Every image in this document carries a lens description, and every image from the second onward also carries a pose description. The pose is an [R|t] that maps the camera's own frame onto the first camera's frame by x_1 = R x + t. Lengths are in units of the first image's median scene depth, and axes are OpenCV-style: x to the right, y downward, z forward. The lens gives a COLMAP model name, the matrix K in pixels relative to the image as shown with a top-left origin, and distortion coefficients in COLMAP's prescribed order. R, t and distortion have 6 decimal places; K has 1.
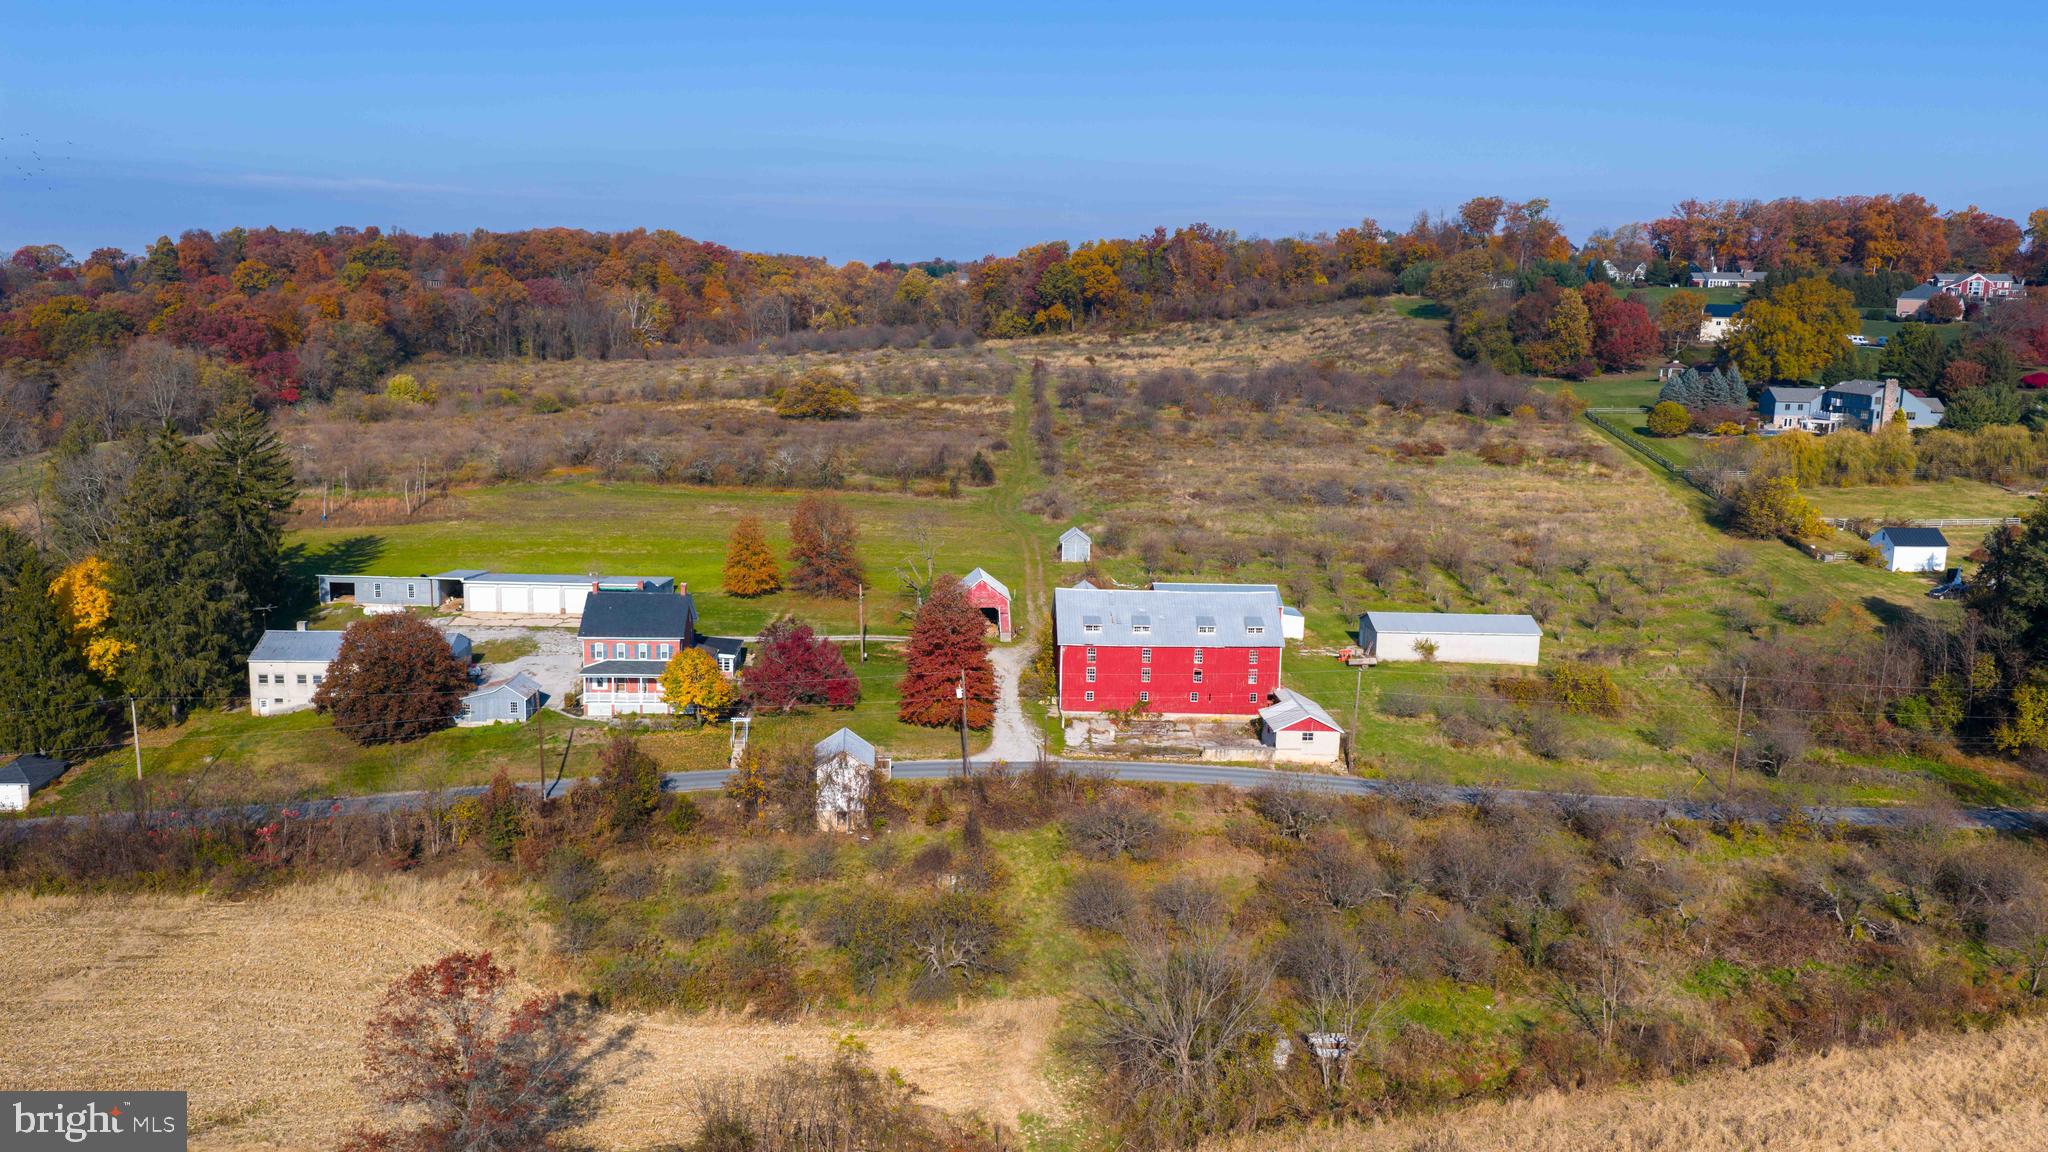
lens RADIAL K [[1671.7, 0, 1024.0], [0, 1671.7, 576.0], [0, 0, 1]] dist [0.045195, -0.077430]
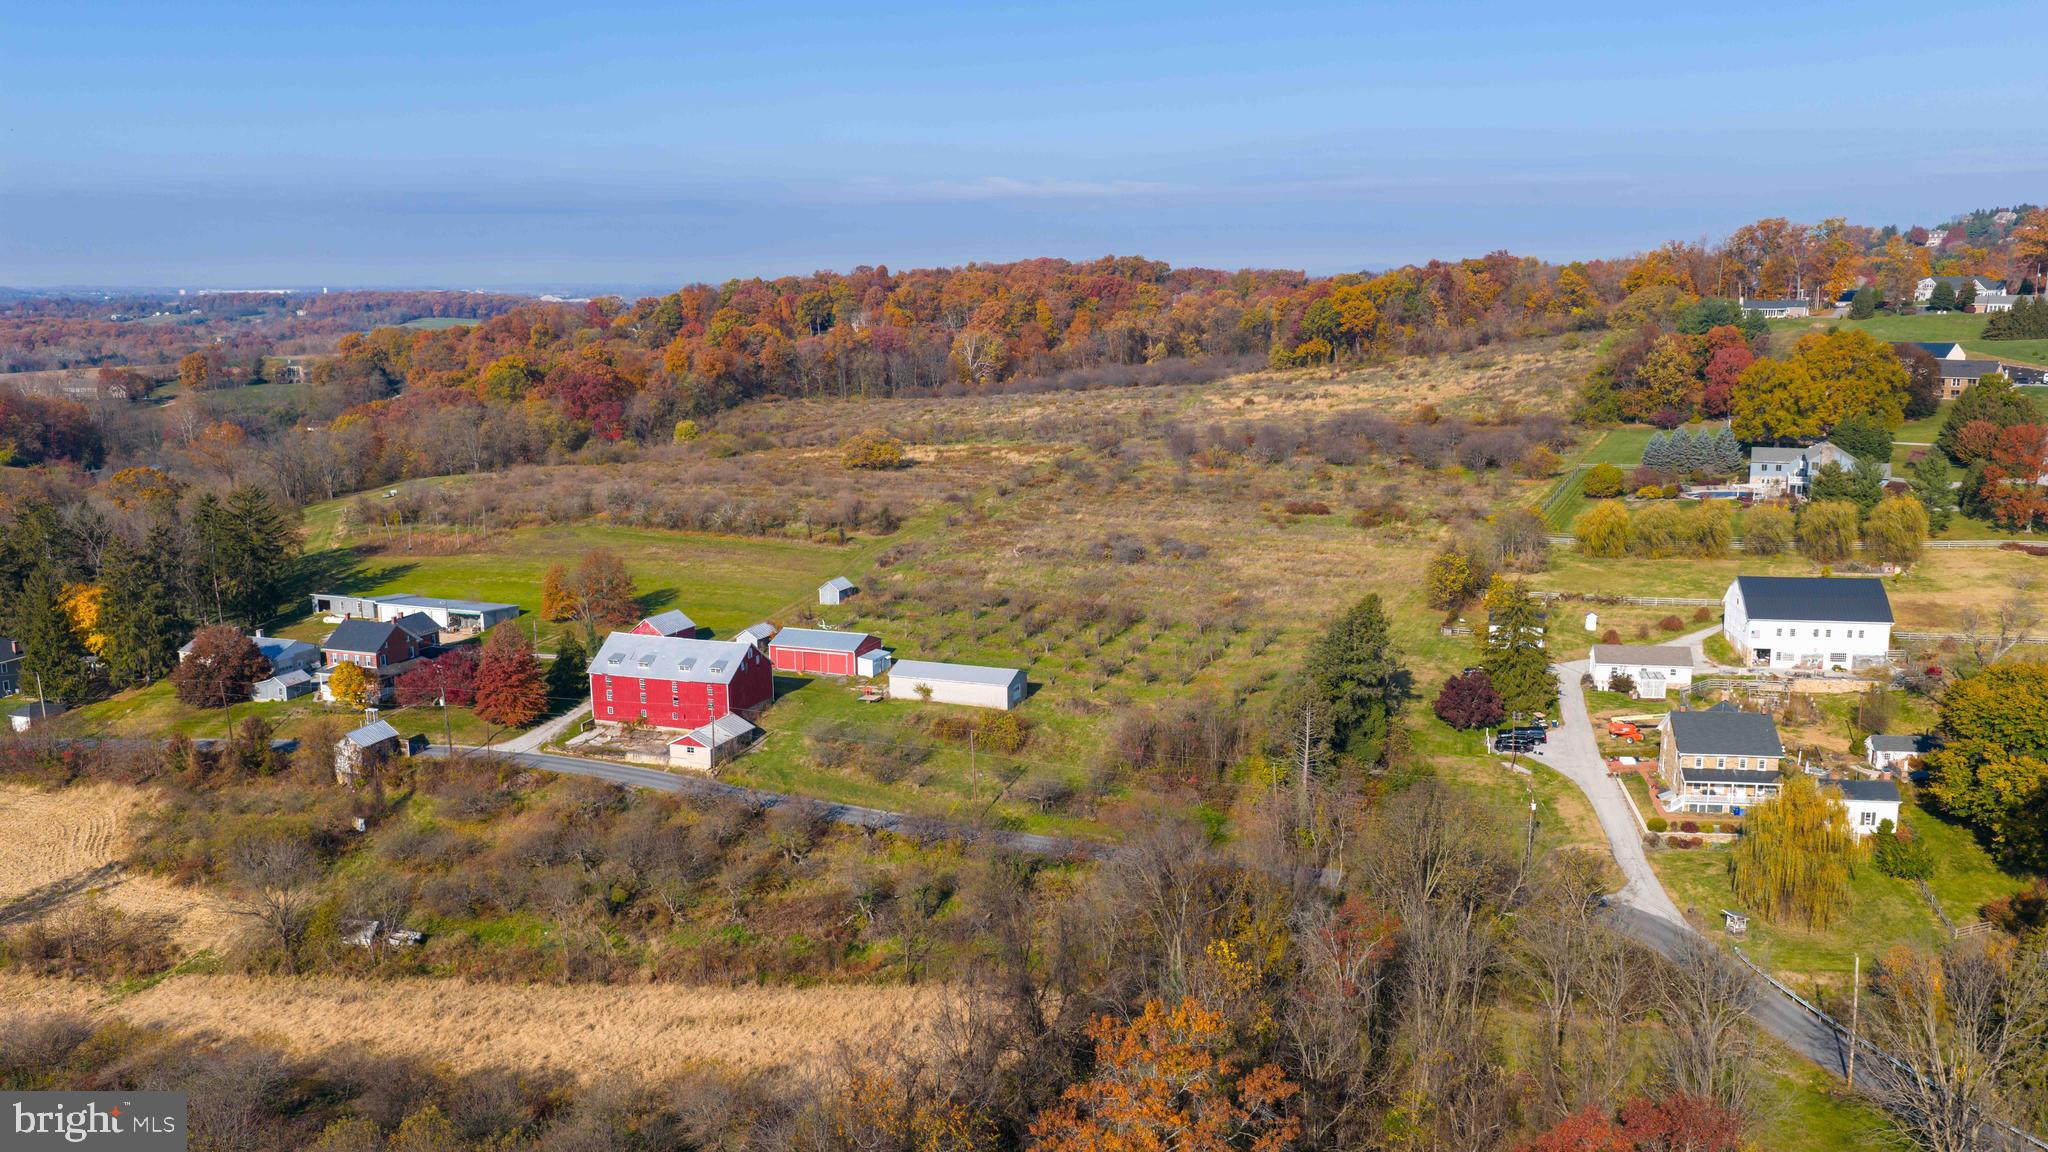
lens RADIAL K [[1664.8, 0, 1024.0], [0, 1664.8, 576.0], [0, 0, 1]] dist [0.066774, -0.124124]
pose [[0.918421, 0.039296, -0.393647, 0.807938], [-0.035397, 0.999226, 0.017164, -0.069352], [0.394017, -0.001829, 0.919101, -0.144342]]
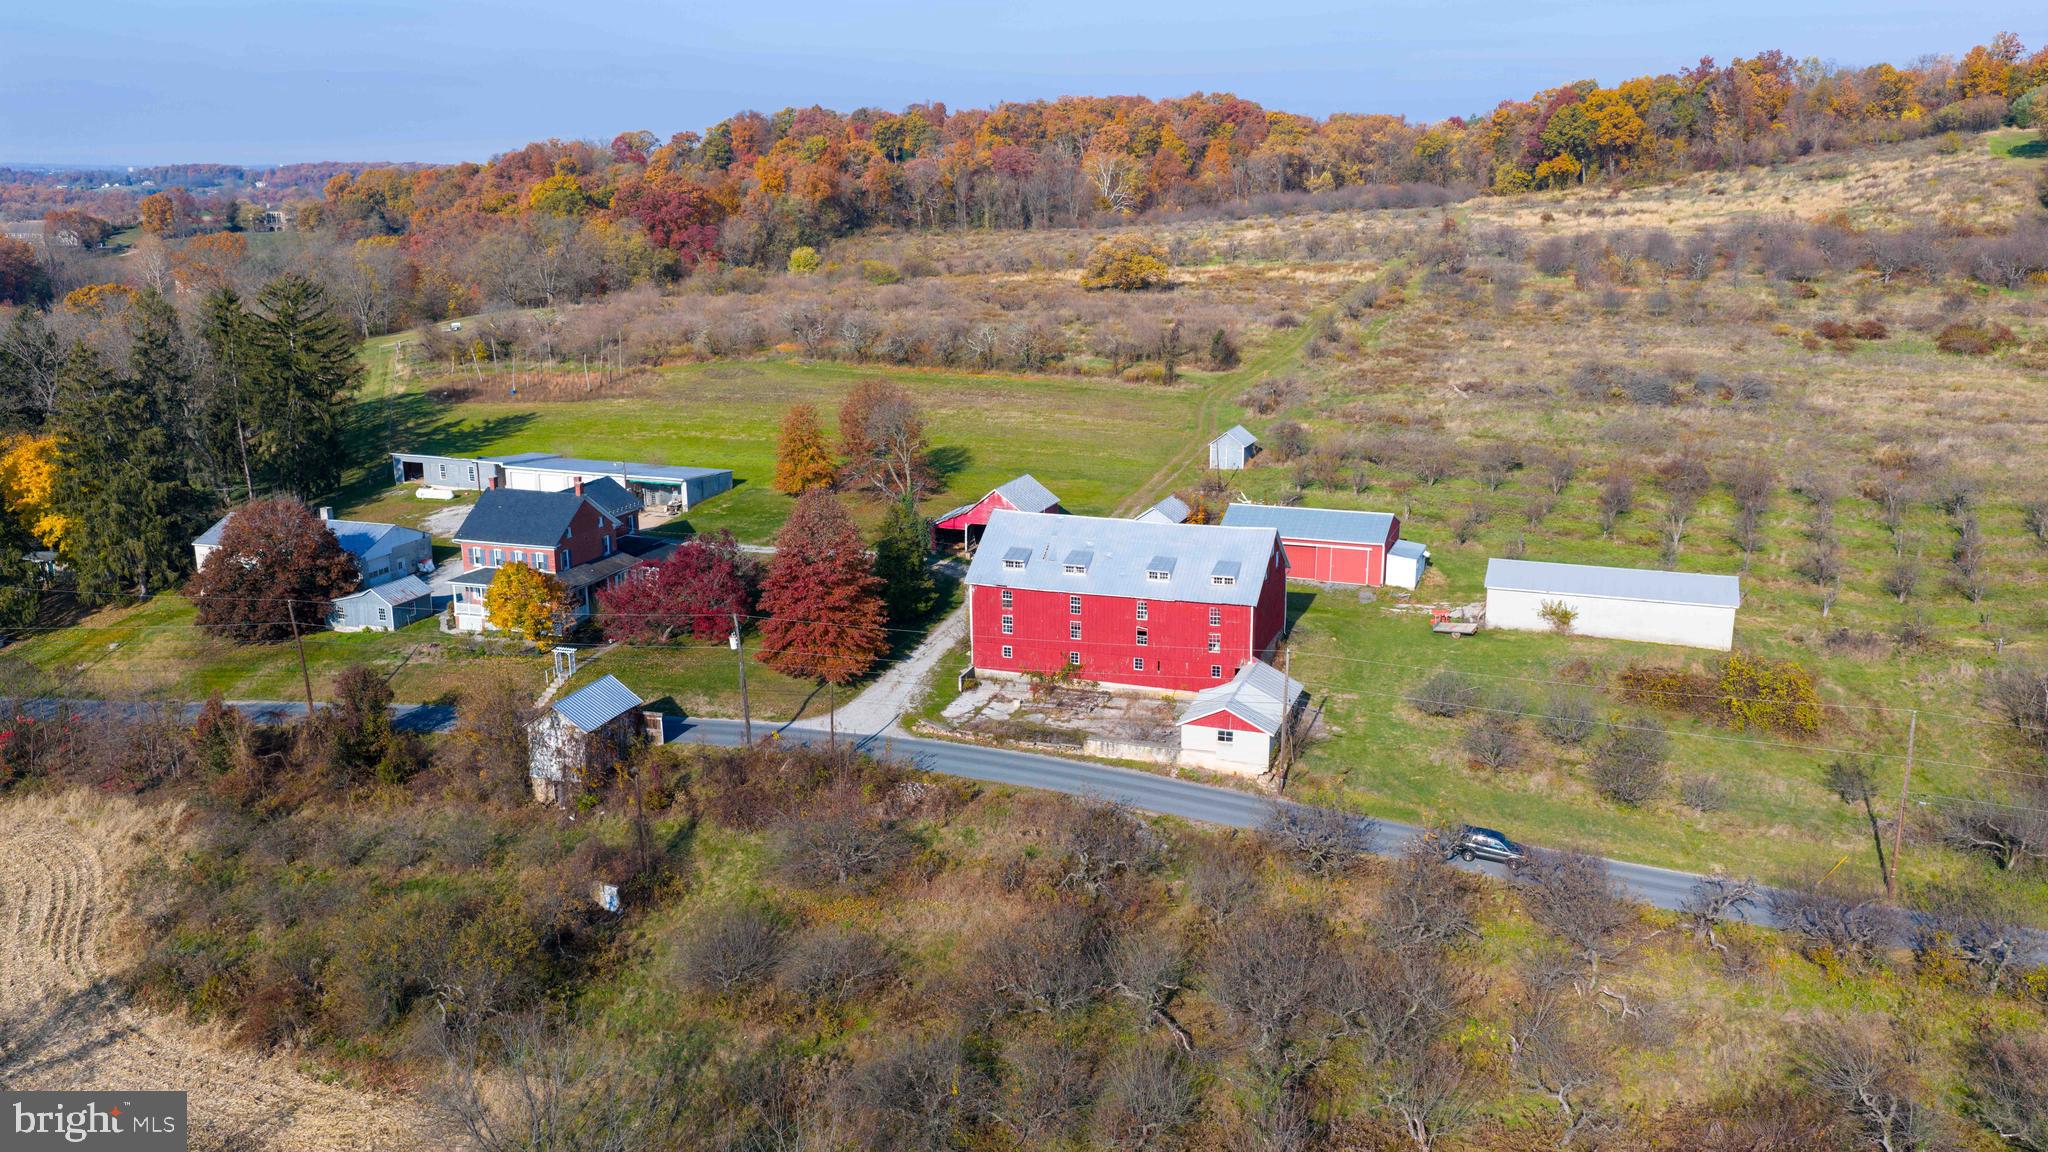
lens RADIAL K [[1671.7, 0, 1024.0], [0, 1671.7, 576.0], [0, 0, 1]] dist [0.045195, -0.077430]
pose [[0.925452, 0.063404, -0.373523, 0.294058], [-0.035335, 0.996044, 0.081529, -0.023210], [0.377214, -0.062252, 0.924031, 0.257882]]
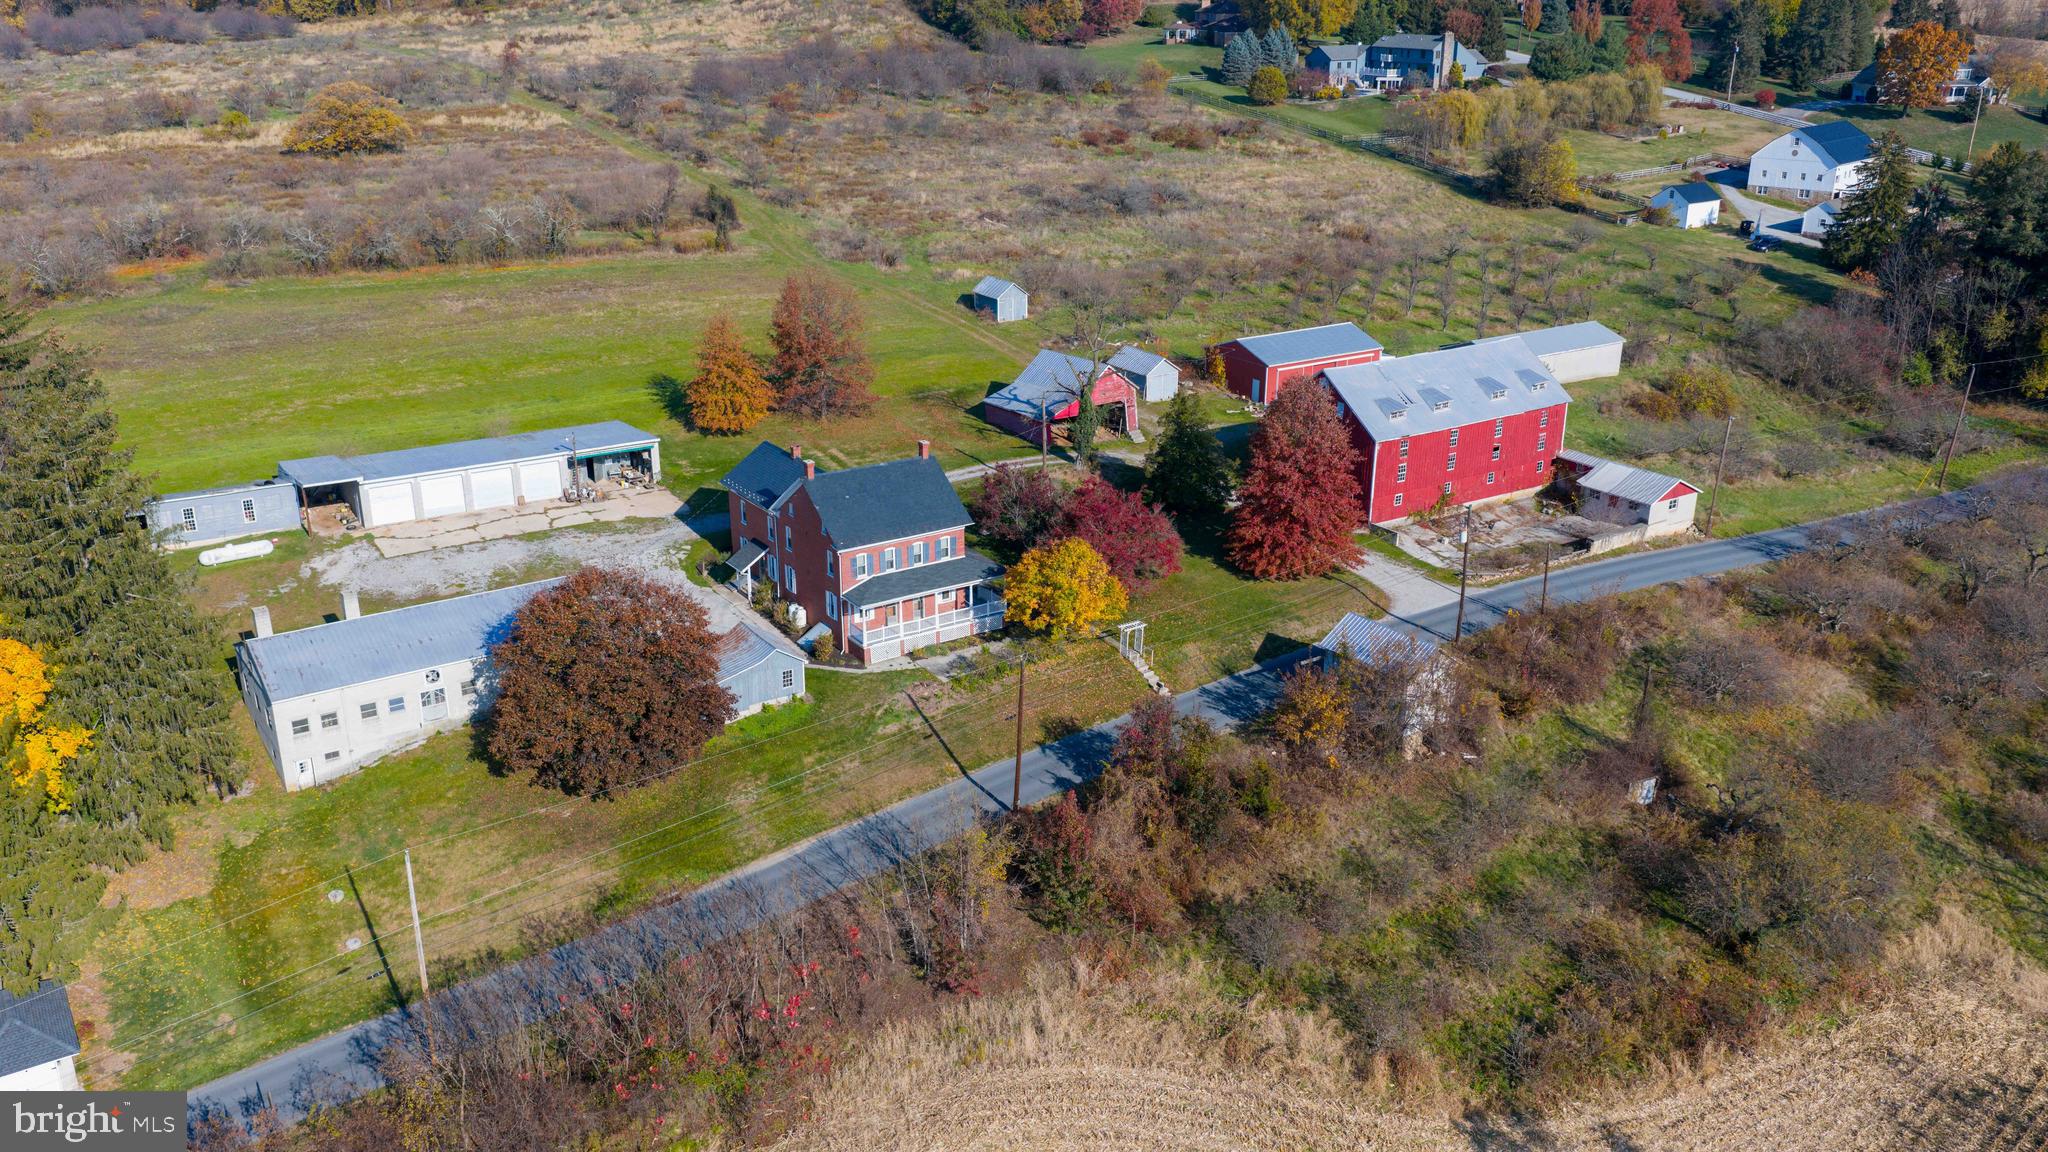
lens RADIAL K [[1671.7, 0, 1024.0], [0, 1671.7, 576.0], [0, 0, 1]] dist [0.045195, -0.077430]
pose [[0.858390, -0.198299, 0.473122, -0.442382], [0.105053, 0.970673, 0.216238, -0.074666], [-0.502126, -0.135913, 0.854047, 0.354520]]
